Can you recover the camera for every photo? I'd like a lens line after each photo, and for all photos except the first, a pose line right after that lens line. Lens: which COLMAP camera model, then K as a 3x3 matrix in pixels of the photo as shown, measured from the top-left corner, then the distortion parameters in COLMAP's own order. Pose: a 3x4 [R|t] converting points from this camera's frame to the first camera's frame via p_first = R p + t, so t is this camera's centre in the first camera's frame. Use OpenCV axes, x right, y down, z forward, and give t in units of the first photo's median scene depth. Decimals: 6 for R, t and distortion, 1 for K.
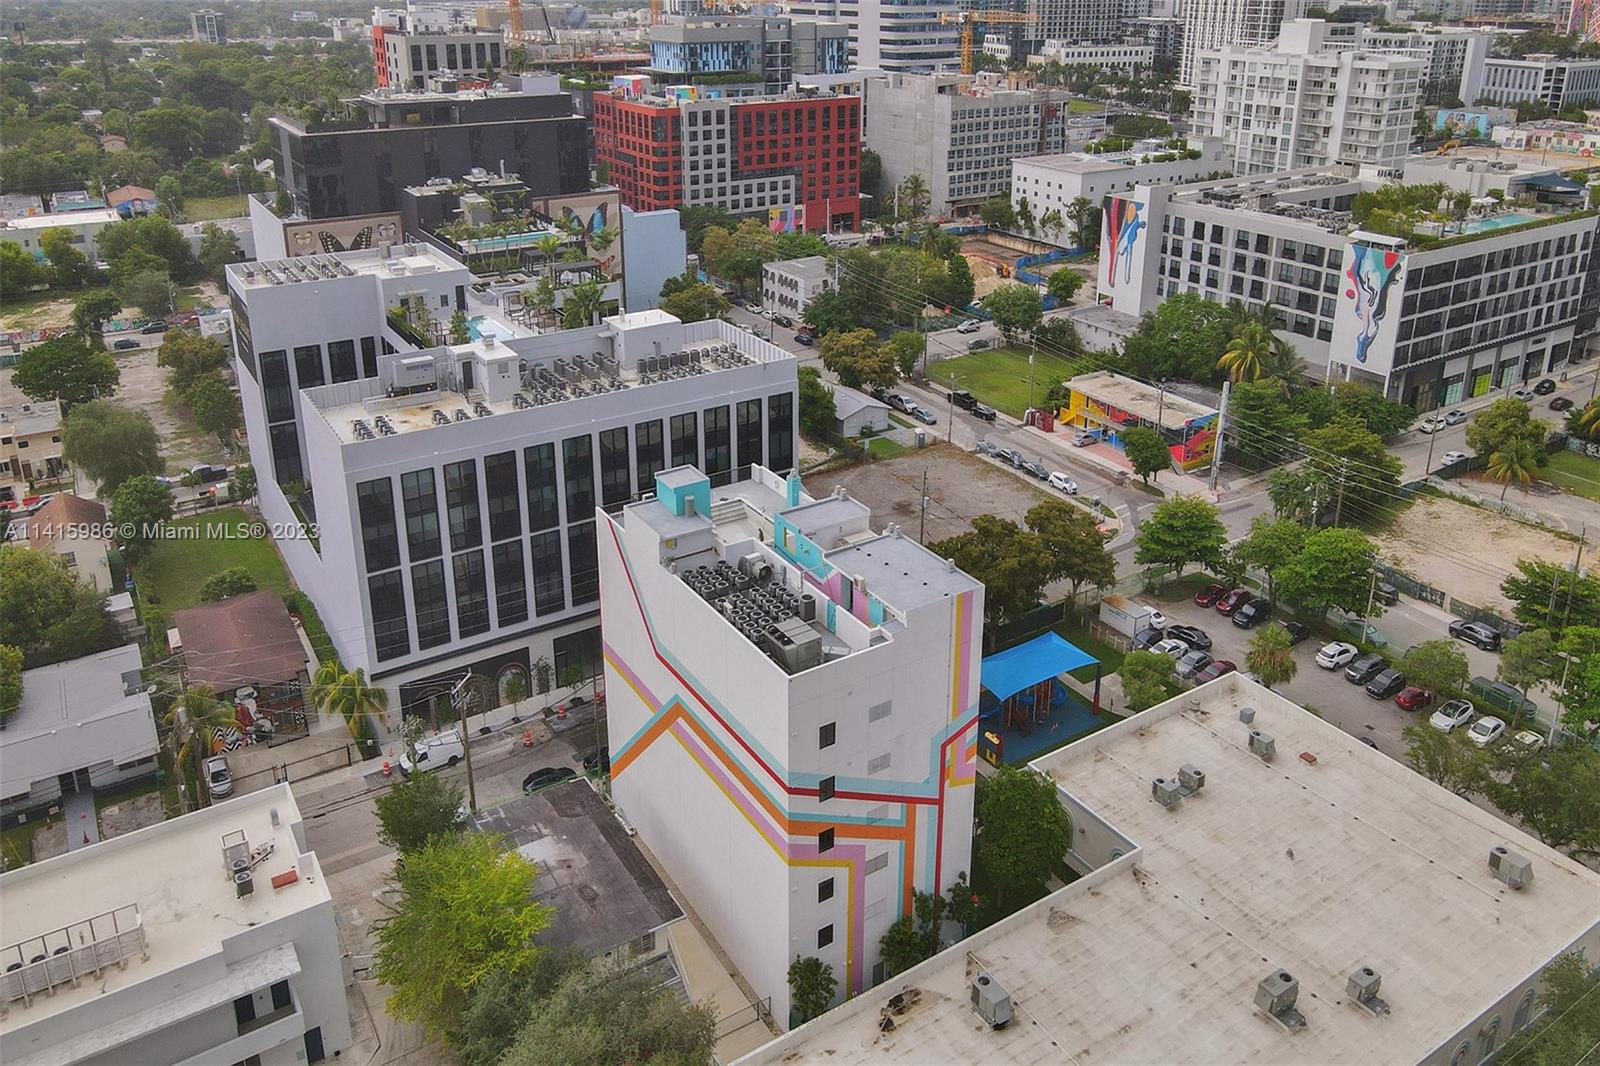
lens RADIAL K [[1131.8, 0, 800.1], [0, 1131.8, 541.0], [0, 0, 1]] dist [-0.003031, 0.036671]
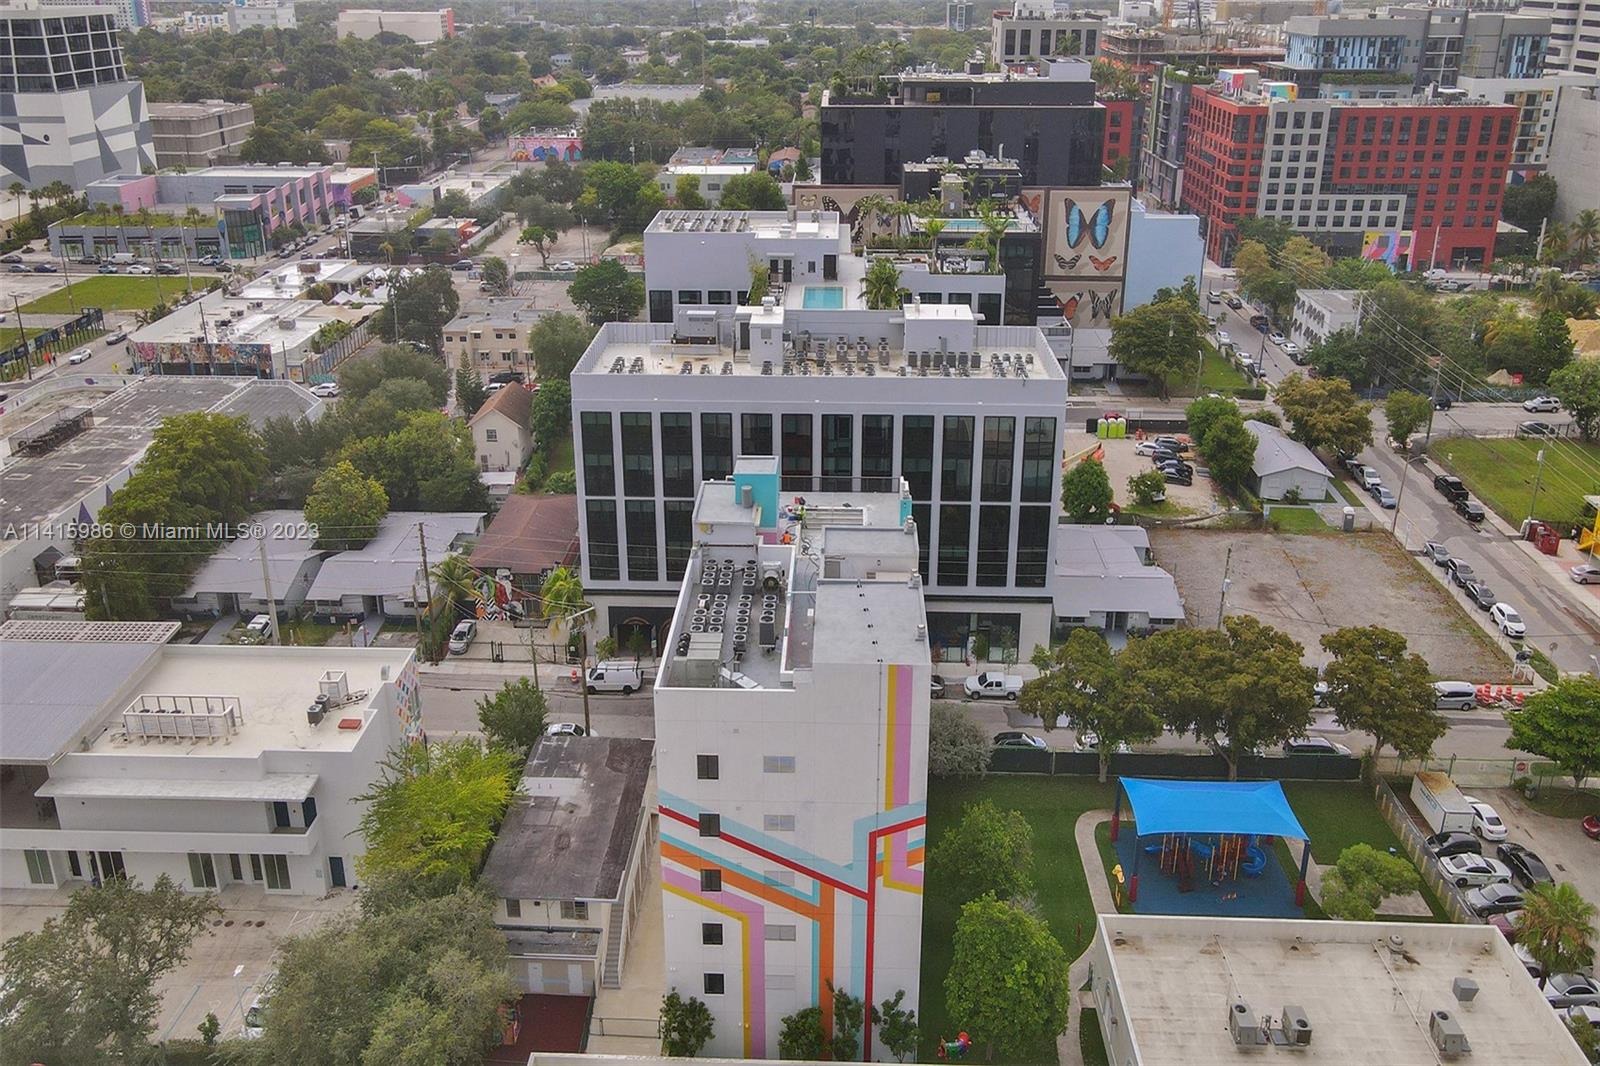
lens RADIAL K [[1141.5, 0, 800.0], [0, 1141.5, 533.0], [0, 0, 1]] dist [-0.003675, 0.030723]
pose [[0.827211, 0.252371, -0.502027, 0.159453], [-0.254764, 0.964801, 0.065223, -0.028013], [0.500817, 0.073945, 0.862389, 0.075813]]
